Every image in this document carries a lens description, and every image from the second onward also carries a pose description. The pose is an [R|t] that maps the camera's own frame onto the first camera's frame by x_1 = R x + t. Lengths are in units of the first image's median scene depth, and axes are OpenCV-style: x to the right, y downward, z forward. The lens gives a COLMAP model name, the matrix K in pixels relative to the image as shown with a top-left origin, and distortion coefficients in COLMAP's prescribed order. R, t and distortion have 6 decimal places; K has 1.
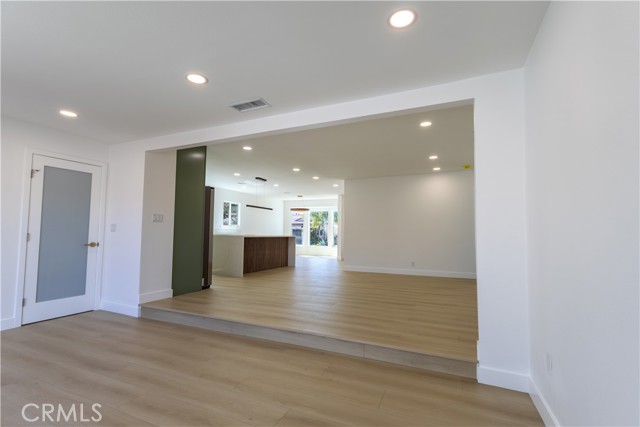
lens RADIAL K [[293.9, 0, 323.3], [0, 293.9, 216.3], [0, 0, 1]] dist [0.002475, 0.002359]
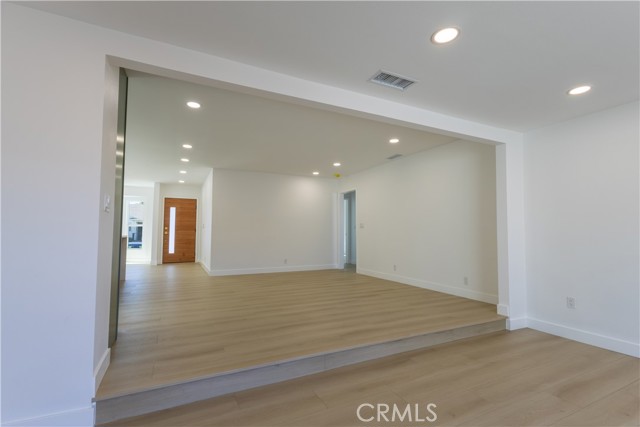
lens RADIAL K [[293.9, 0, 320.9], [0, 293.9, 215.7], [0, 0, 1]] dist [0.002475, 0.002359]
pose [[0.644587, 0.033662, 0.763790, -1.024065], [-0.040601, 0.999128, -0.009769, 0.021390], [-0.763452, -0.024714, 0.645391, 0.622451]]
